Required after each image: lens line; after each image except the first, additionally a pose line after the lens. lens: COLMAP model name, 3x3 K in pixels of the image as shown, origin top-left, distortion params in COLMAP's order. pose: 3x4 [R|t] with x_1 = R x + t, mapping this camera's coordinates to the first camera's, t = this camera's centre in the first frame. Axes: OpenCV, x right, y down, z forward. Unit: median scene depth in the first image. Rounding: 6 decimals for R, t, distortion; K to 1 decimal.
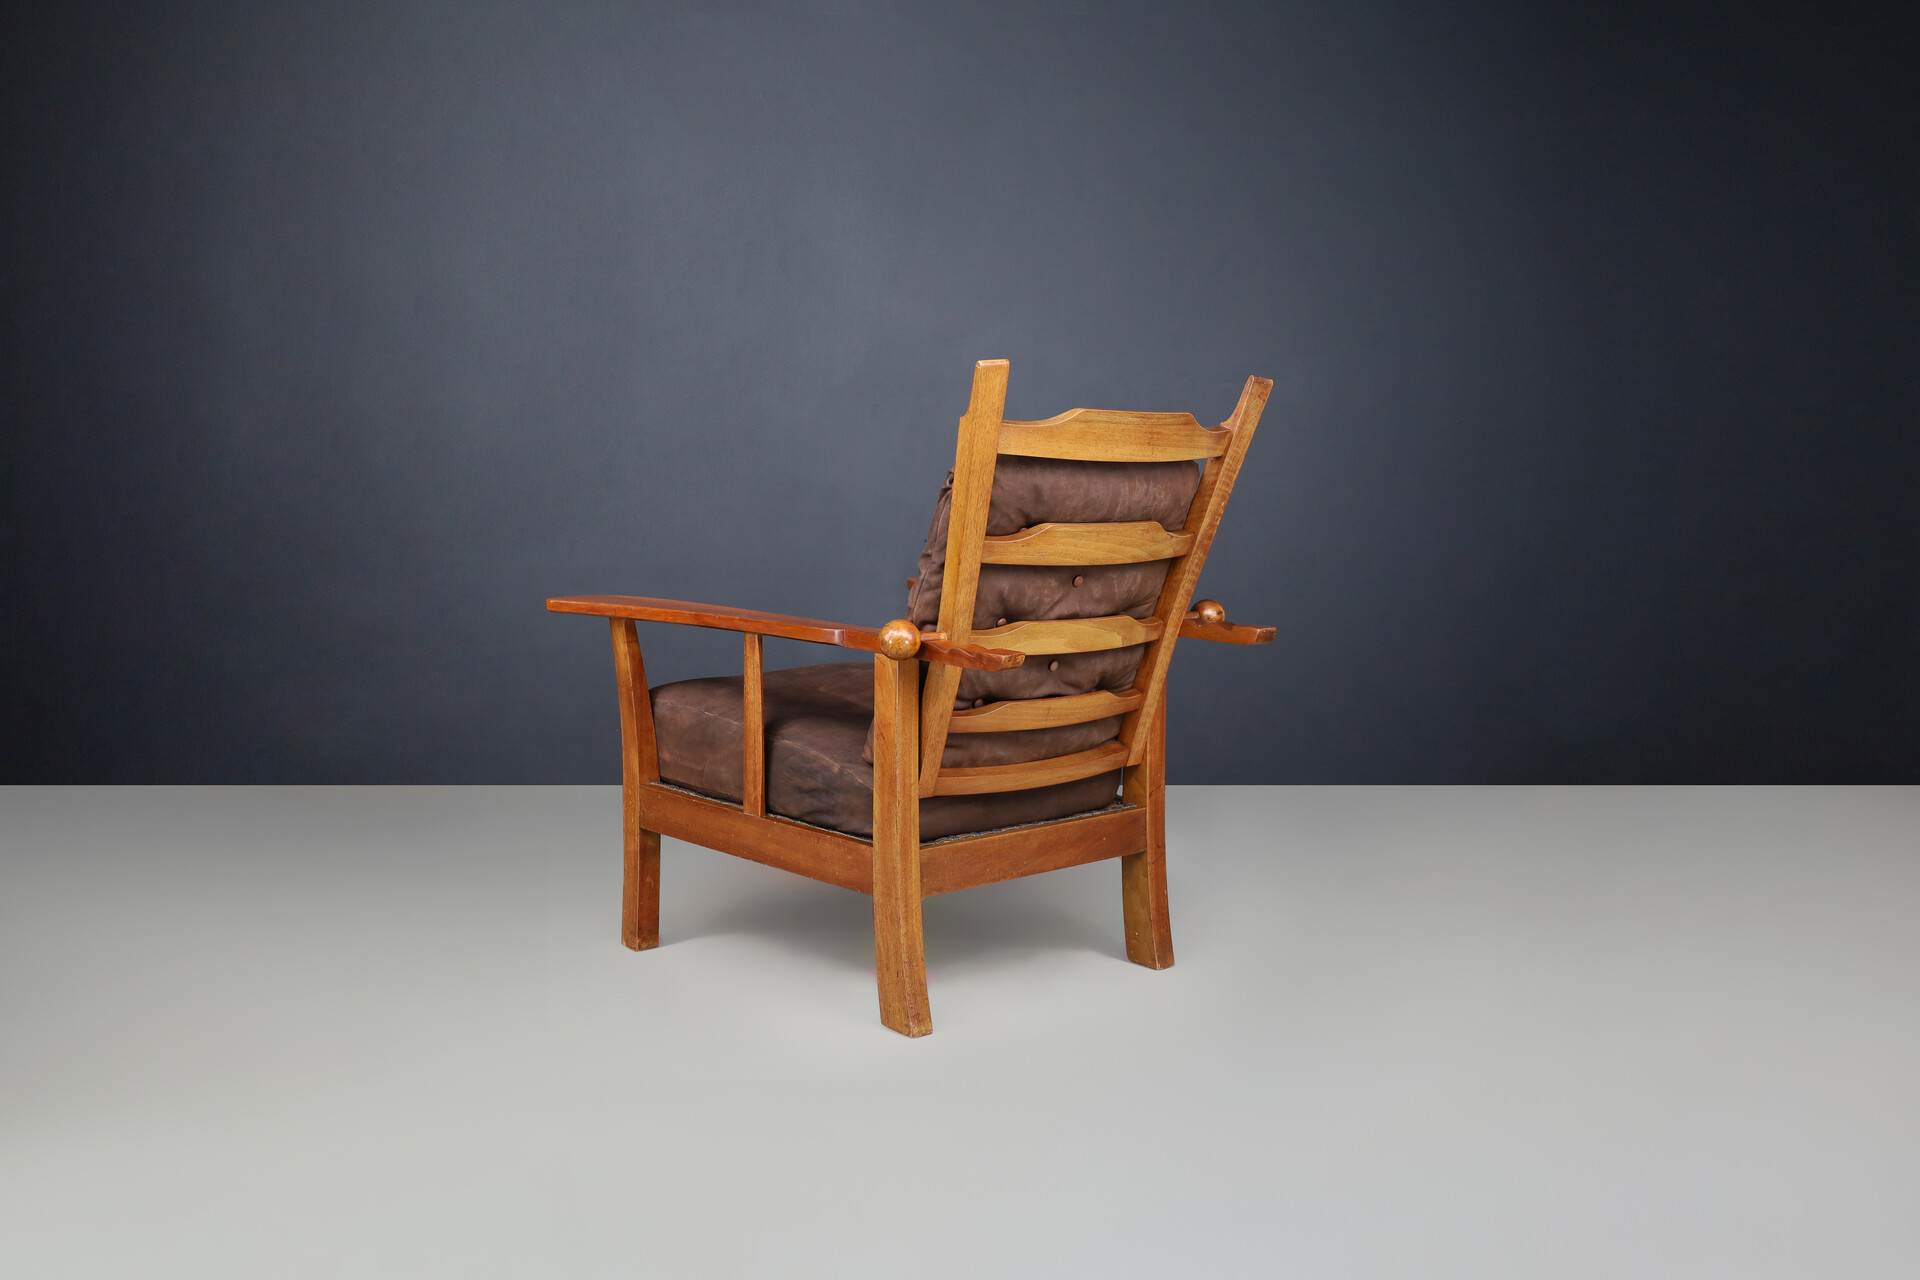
lens RADIAL K [[1880.7, 0, 960.0], [0, 1880.7, 640.0], [0, 0, 1]] dist [0.154063, 0.000239]
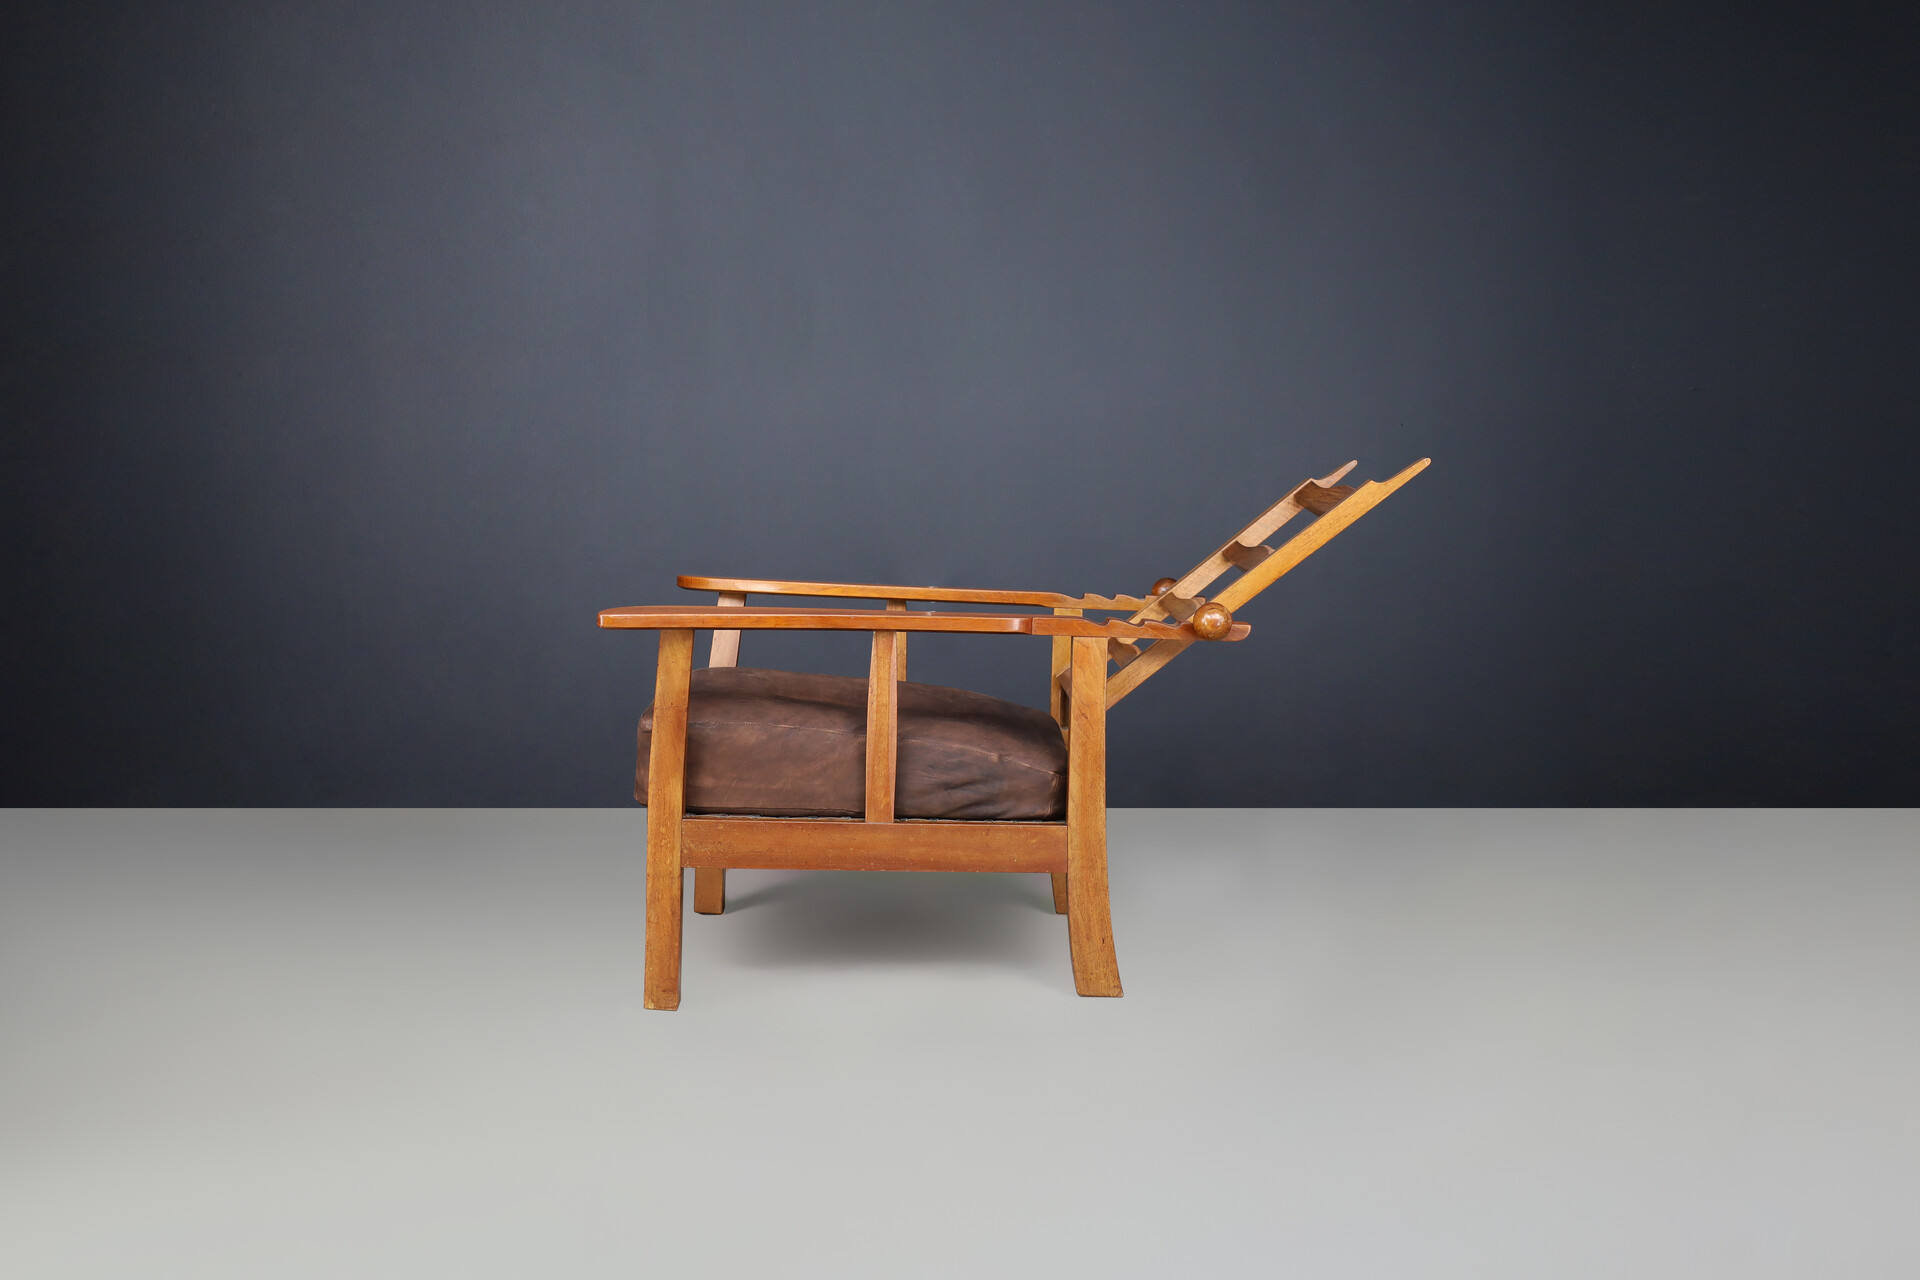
lens RADIAL K [[1880.7, 0, 960.0], [0, 1880.7, 640.0], [0, 0, 1]] dist [0.154063, 0.000239]
pose [[0.623440, -0.076010, 0.778168, -0.853933], [0.074585, 0.996506, 0.037582, -0.033122], [-0.778306, 0.034610, 0.626931, 0.386741]]
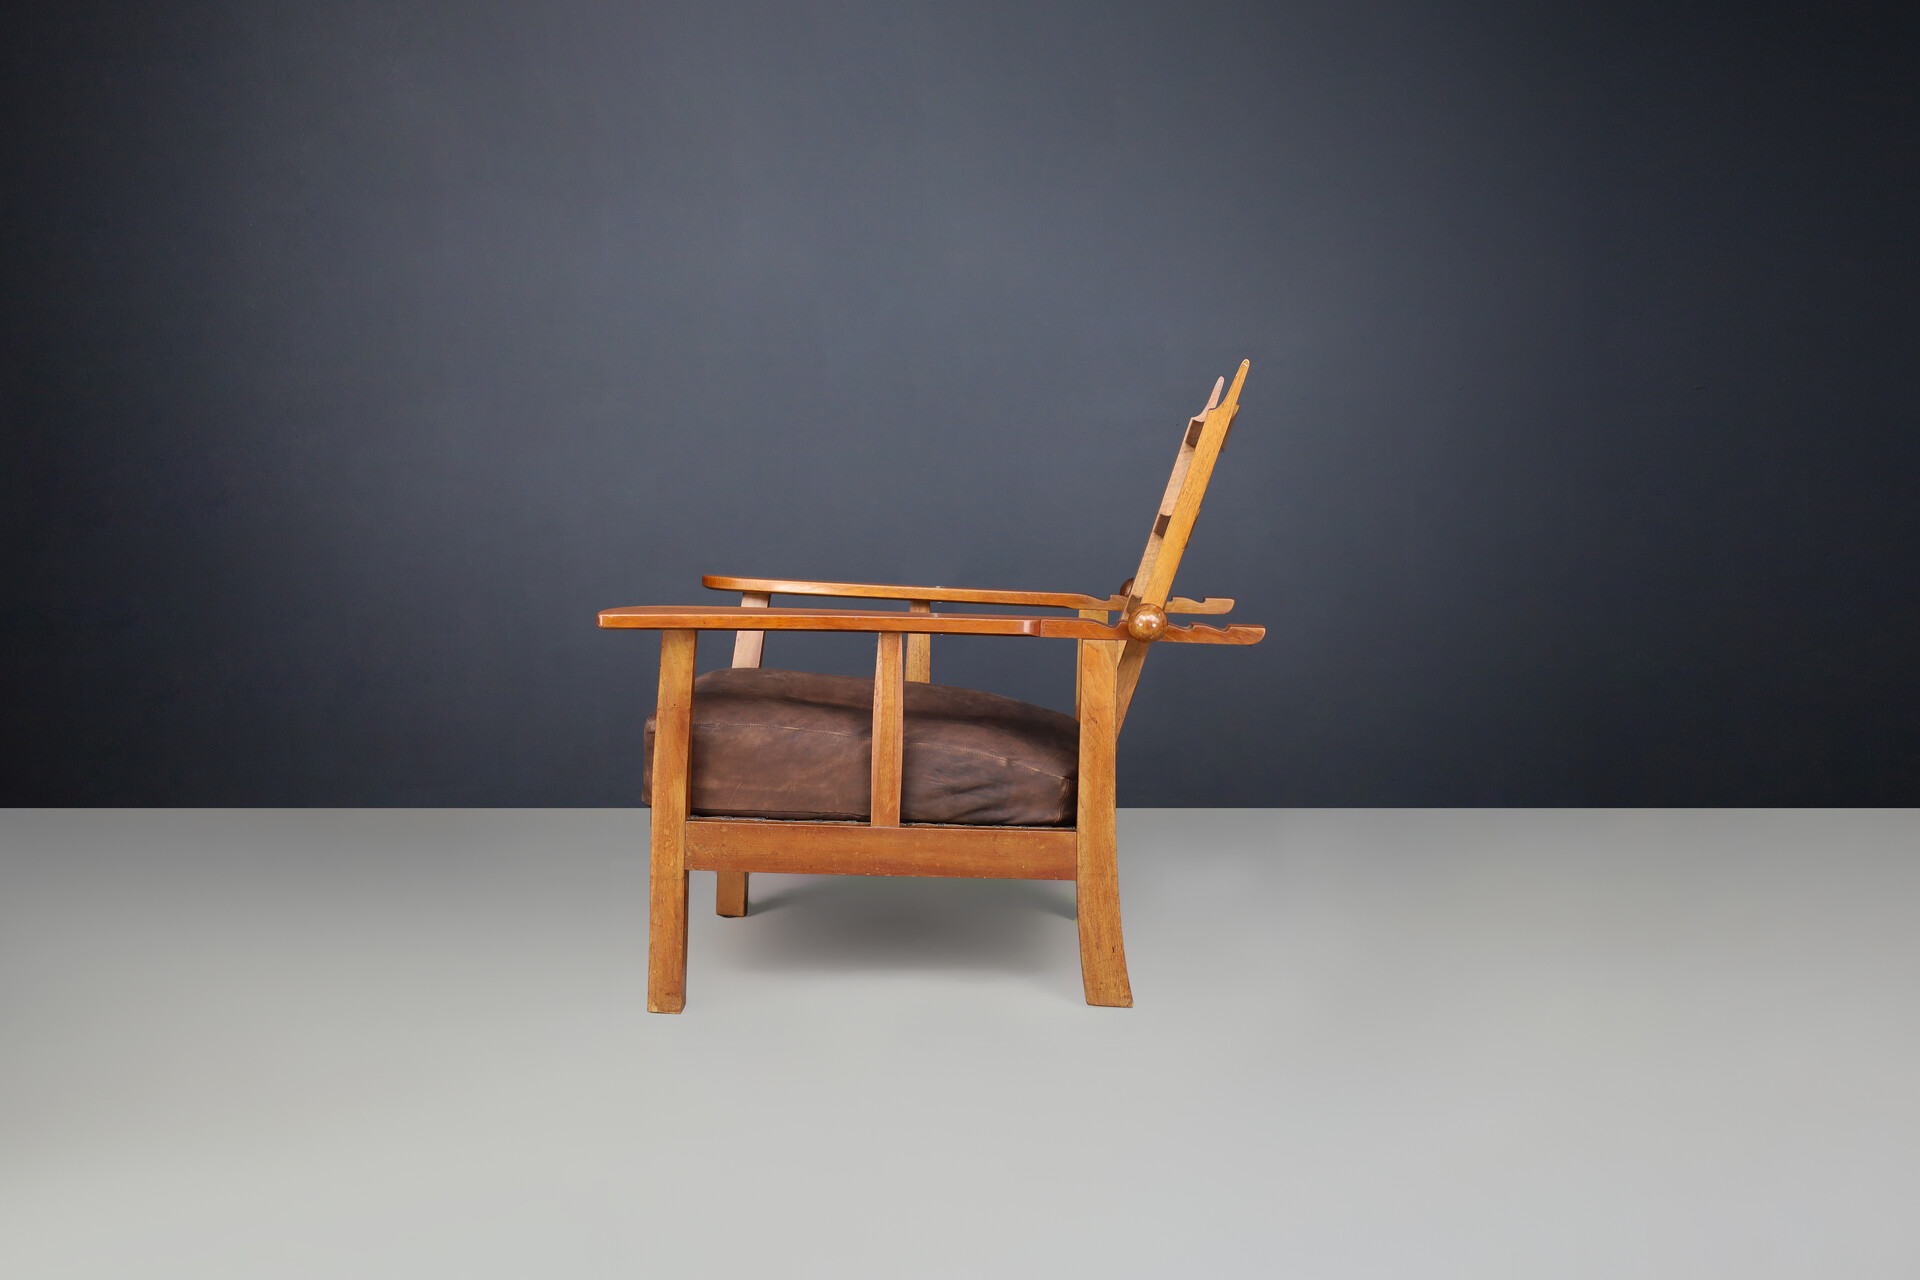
lens RADIAL K [[1880.7, 0, 960.0], [0, 1880.7, 640.0], [0, 0, 1]] dist [0.154063, 0.000239]
pose [[0.662265, -0.071826, 0.745819, -0.812729], [0.070884, 0.996936, 0.033067, -0.029456], [-0.745909, 0.030968, 0.665328, 0.361939]]
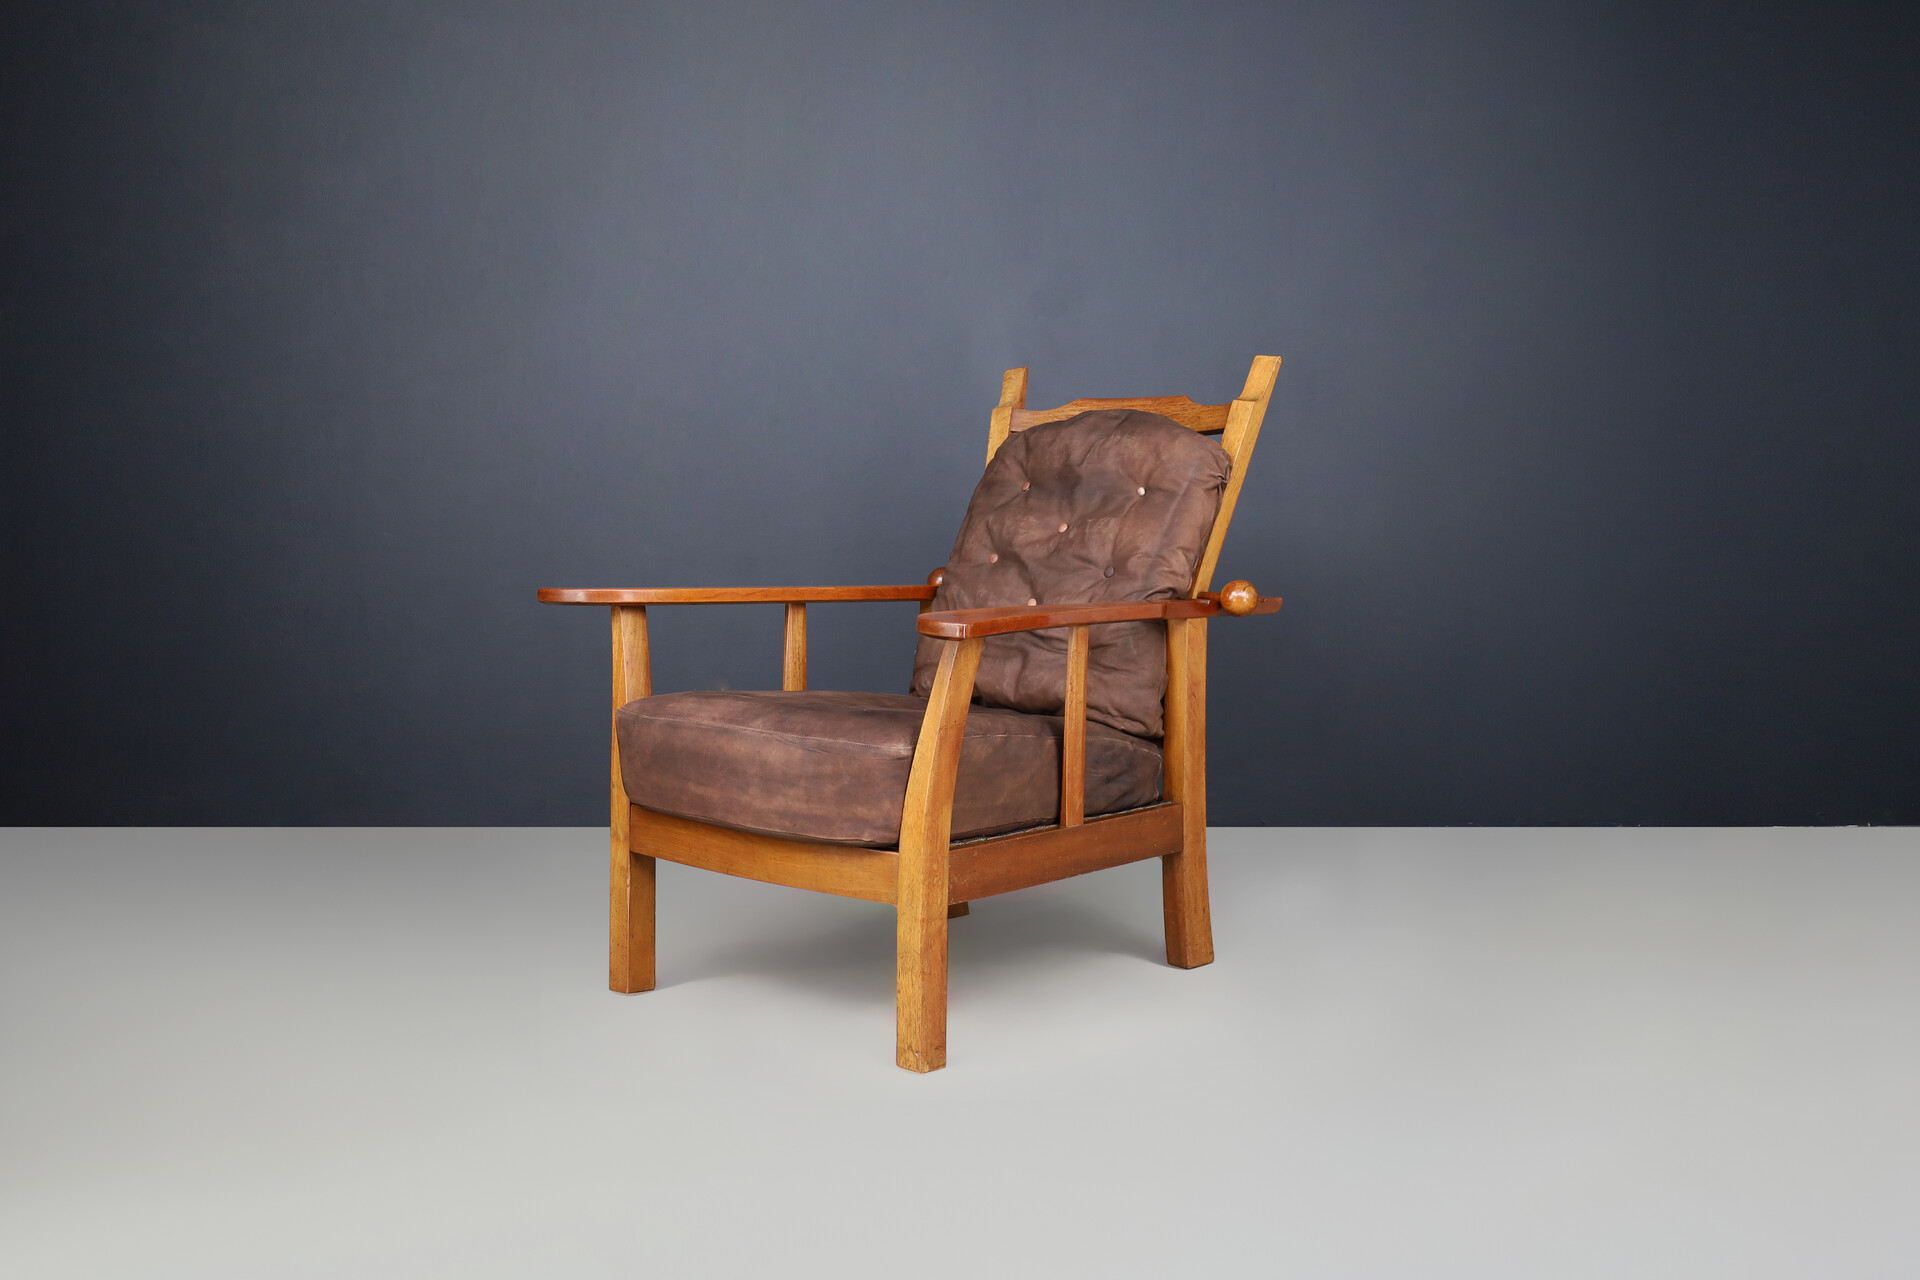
lens RADIAL K [[1880.7, 0, 960.0], [0, 1880.7, 640.0], [0, 0, 1]] dist [0.154063, 0.000239]
pose [[-0.113599, -0.103204, 0.988152, -1.036083], [0.090455, 0.989385, 0.113732, -0.108788], [-0.989400, 0.102303, -0.103058, 1.190222]]
